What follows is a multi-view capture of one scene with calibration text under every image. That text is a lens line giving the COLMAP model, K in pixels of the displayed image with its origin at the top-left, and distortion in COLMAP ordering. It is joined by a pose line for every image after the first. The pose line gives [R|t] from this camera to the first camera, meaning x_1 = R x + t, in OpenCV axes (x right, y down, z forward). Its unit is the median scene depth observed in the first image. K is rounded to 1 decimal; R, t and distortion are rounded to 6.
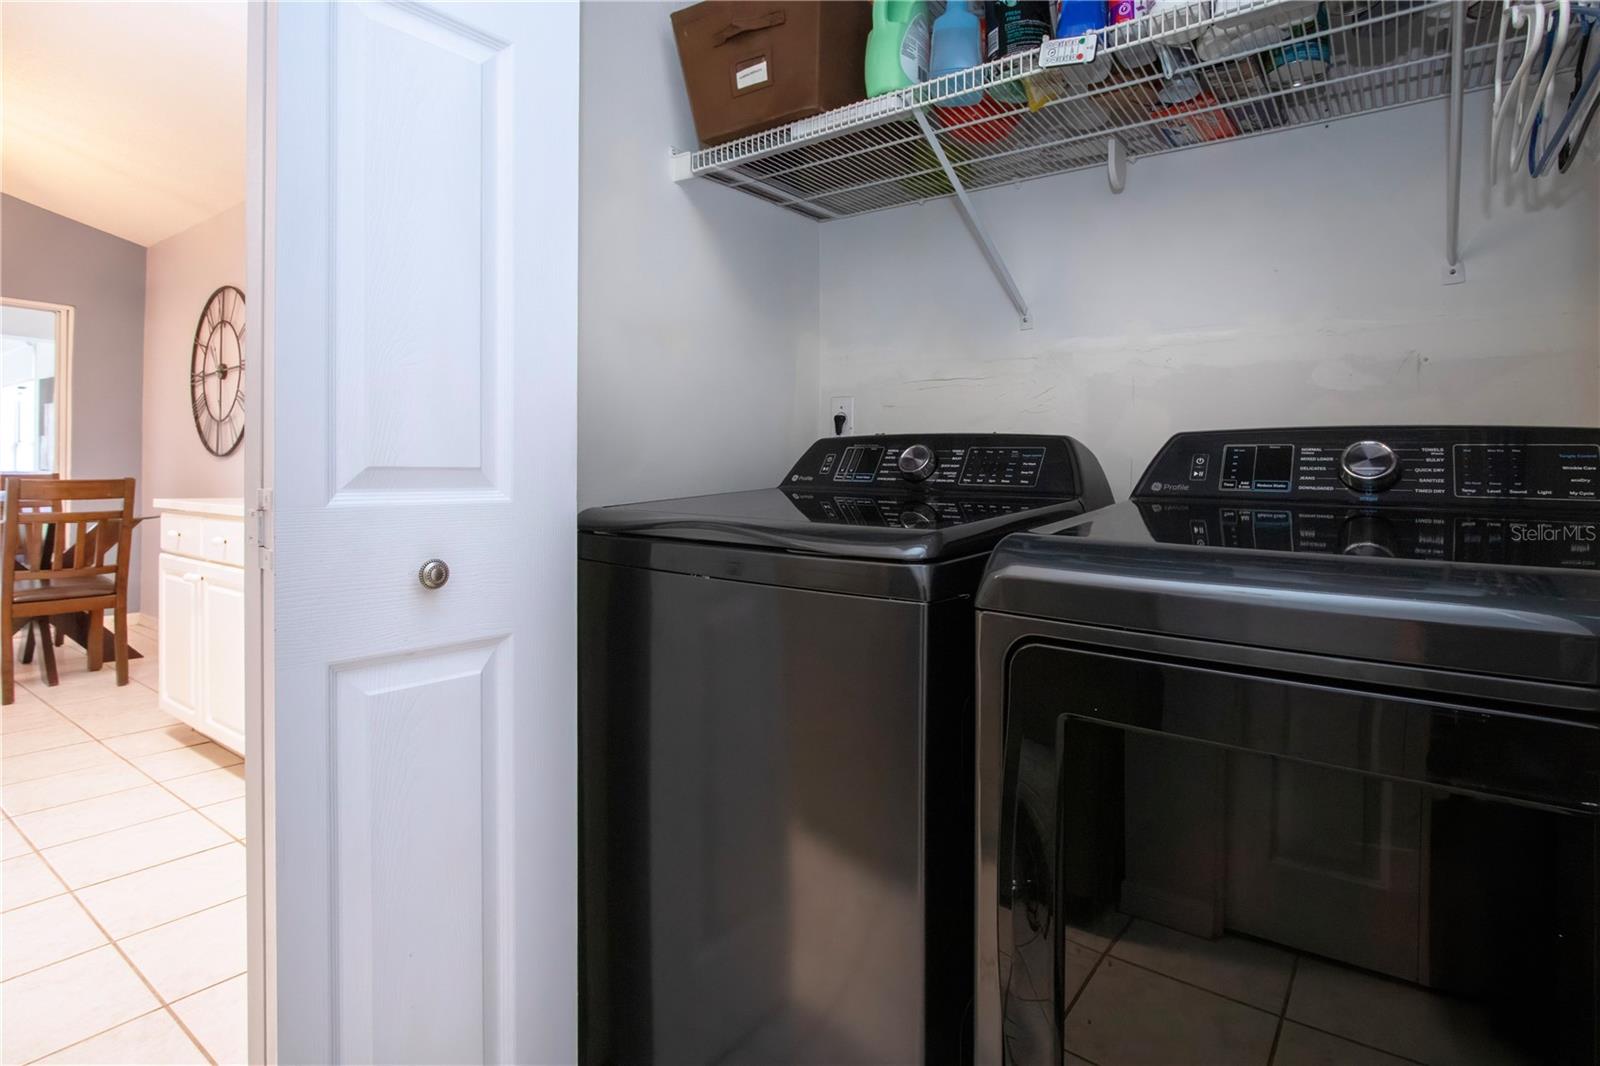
lens RADIAL K [[783.6, 0, 805.0], [0, 783.6, 469.1], [0, 0, 1]] dist [-0.019737, 0.000425]
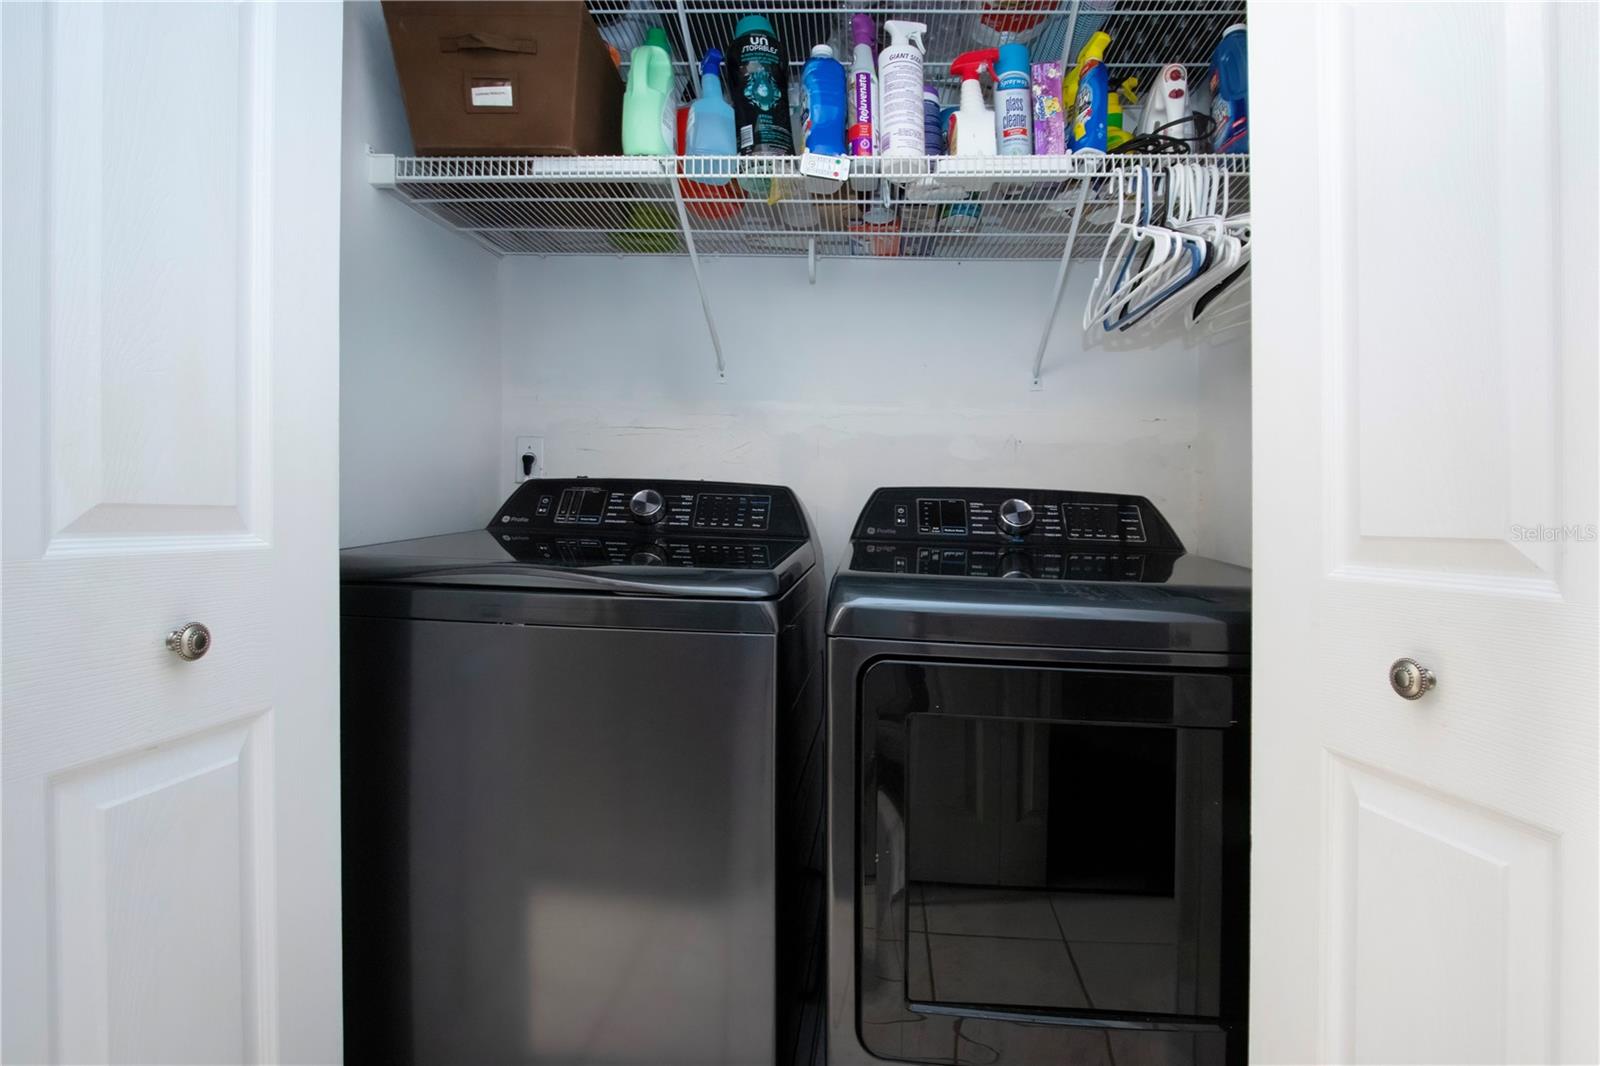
lens RADIAL K [[769.4, 0, 750.7], [0, 769.4, 505.2], [0, 0, 1]] dist [-0.018163, 0.001254]
pose [[0.854085, 0.018571, 0.519801, -0.329127], [-0.017980, 0.999819, -0.006179, -0.006665], [-0.519822, -0.004069, 0.854265, 0.044785]]
